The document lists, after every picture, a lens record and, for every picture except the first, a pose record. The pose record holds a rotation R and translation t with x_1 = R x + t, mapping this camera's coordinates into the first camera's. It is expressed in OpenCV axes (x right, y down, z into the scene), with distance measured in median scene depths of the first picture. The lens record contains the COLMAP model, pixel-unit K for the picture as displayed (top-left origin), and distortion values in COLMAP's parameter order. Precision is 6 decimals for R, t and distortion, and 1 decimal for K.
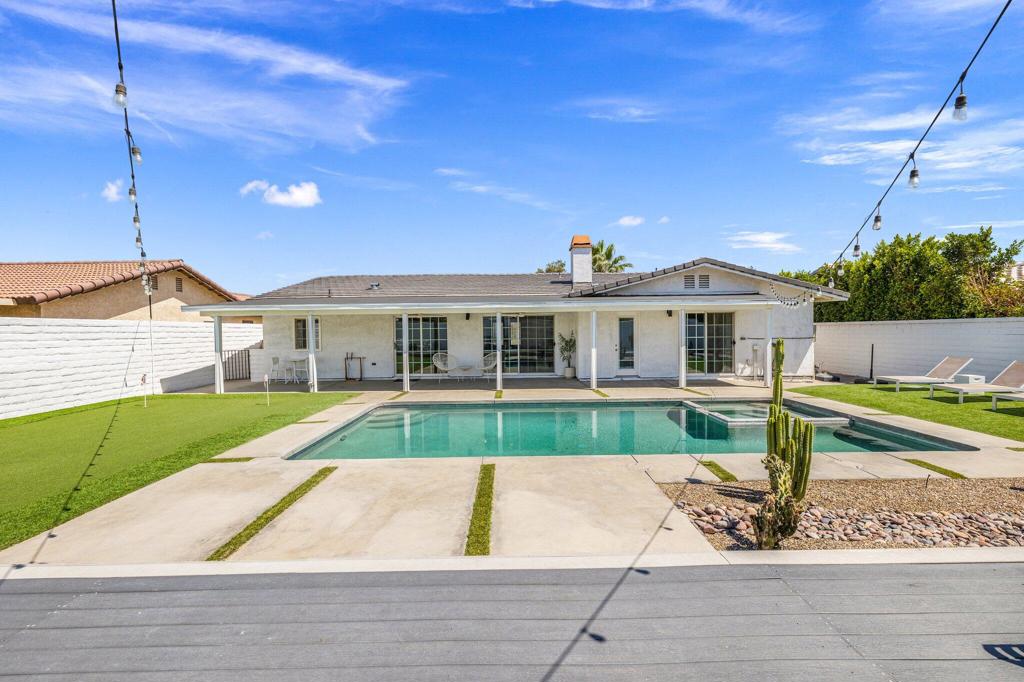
lens RADIAL K [[432.3, 0, 512.0], [0, 432.3, 341.0], [0, 0, 1]] dist [0.001321, 0.000264]
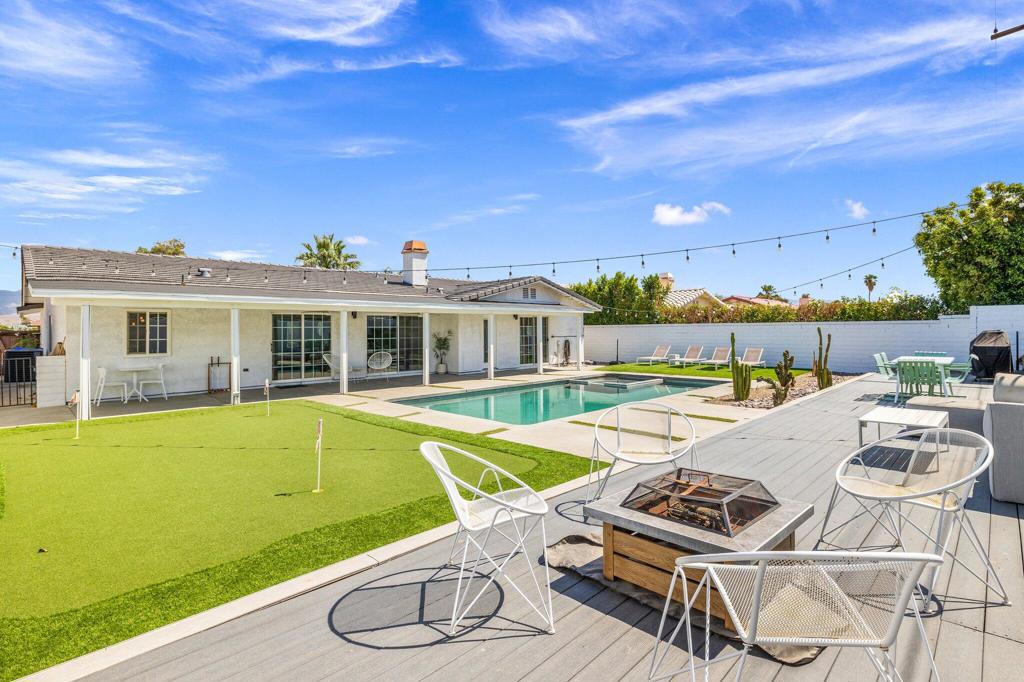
lens RADIAL K [[485.9, 0, 512.0], [0, 485.9, 341.0], [0, 0, 1]] dist [0.000337, 0.000012]
pose [[0.714147, -0.009913, 0.699925, -0.723988], [0.016639, 0.999858, -0.002816, 0.011308], [-0.699798, 0.013657, 0.714211, -0.009280]]
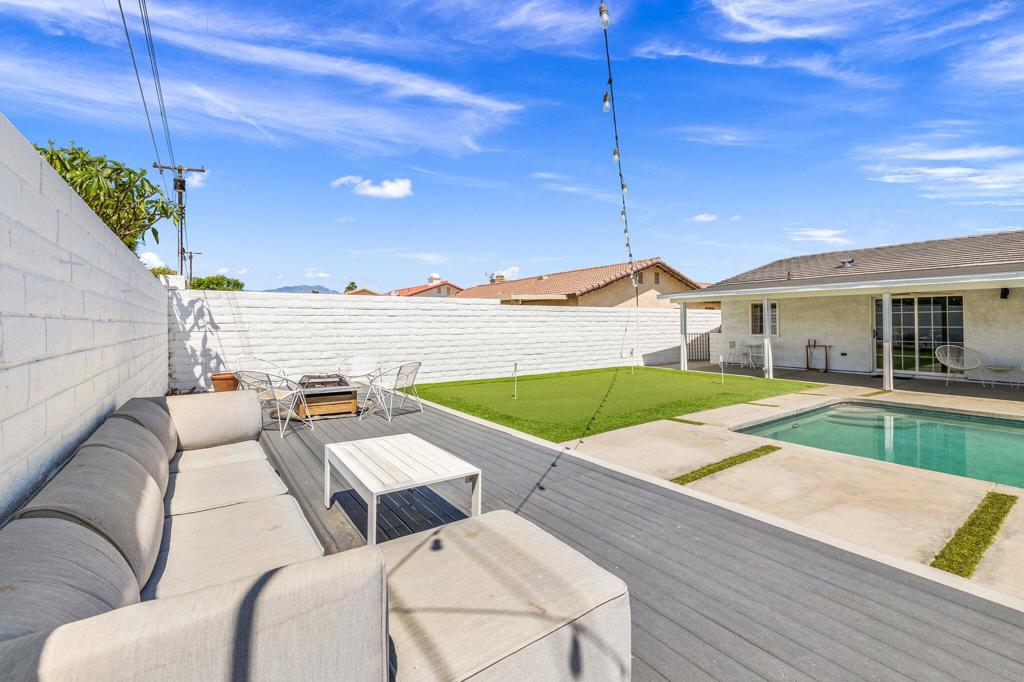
lens RADIAL K [[444.4, 0, 524.3], [0, 444.4, 318.1], [0, 0, 1]] dist [-0.000037, -0.000028]
pose [[0.583443, -0.000214, -0.812154, 0.029233], [-0.019508, 0.999708, -0.014278, 0.007935], [0.811920, 0.024174, 0.583268, -0.027729]]
